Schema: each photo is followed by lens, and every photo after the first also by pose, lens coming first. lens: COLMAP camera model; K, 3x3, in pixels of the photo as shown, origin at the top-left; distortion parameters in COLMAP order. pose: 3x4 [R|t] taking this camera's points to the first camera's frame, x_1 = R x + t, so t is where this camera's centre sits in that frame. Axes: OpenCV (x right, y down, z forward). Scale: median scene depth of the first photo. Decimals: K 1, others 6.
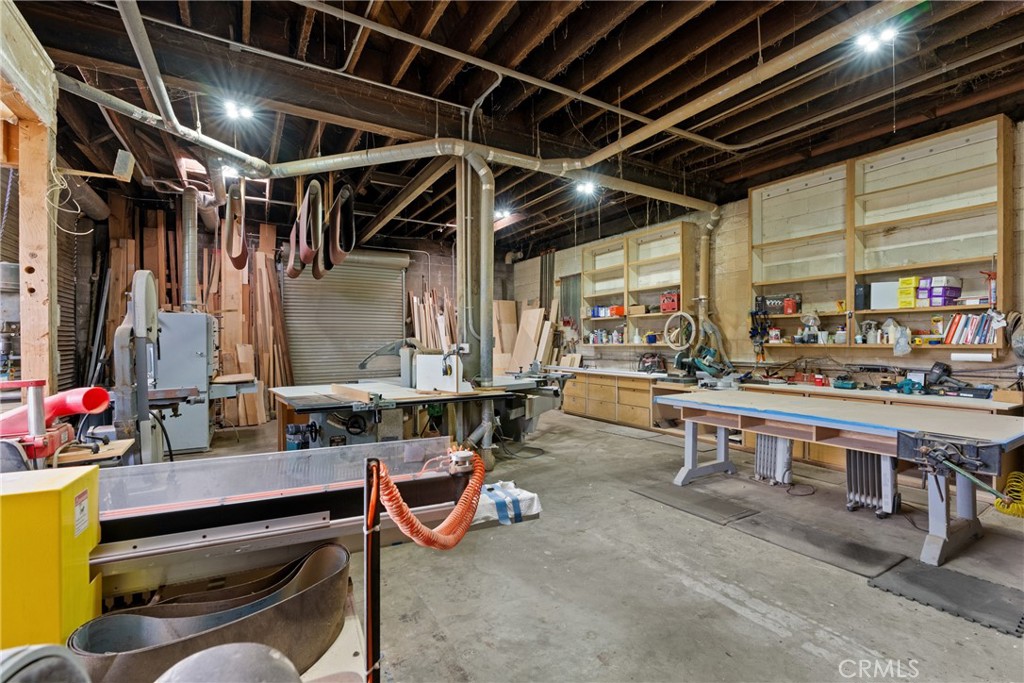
lens RADIAL K [[474.3, 0, 512.0], [0, 474.3, 341.5], [0, 0, 1]] dist [-0.000799, -0.000169]
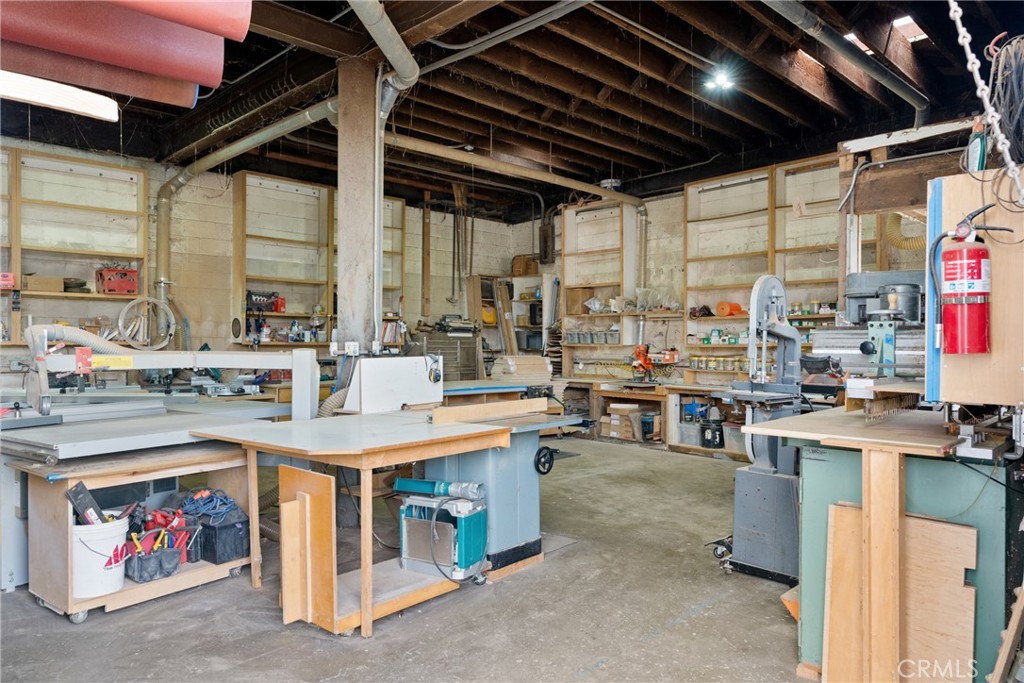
lens RADIAL K [[704.2, 0, 512.0], [0, 704.2, 341.5], [0, 0, 1]] dist [0.000461, 0.000044]
pose [[-0.251642, -0.002334, 0.967818, -0.962808], [-0.006301, 0.999980, 0.000774, -0.001015], [-0.967800, -0.005903, -0.251651, 0.884658]]
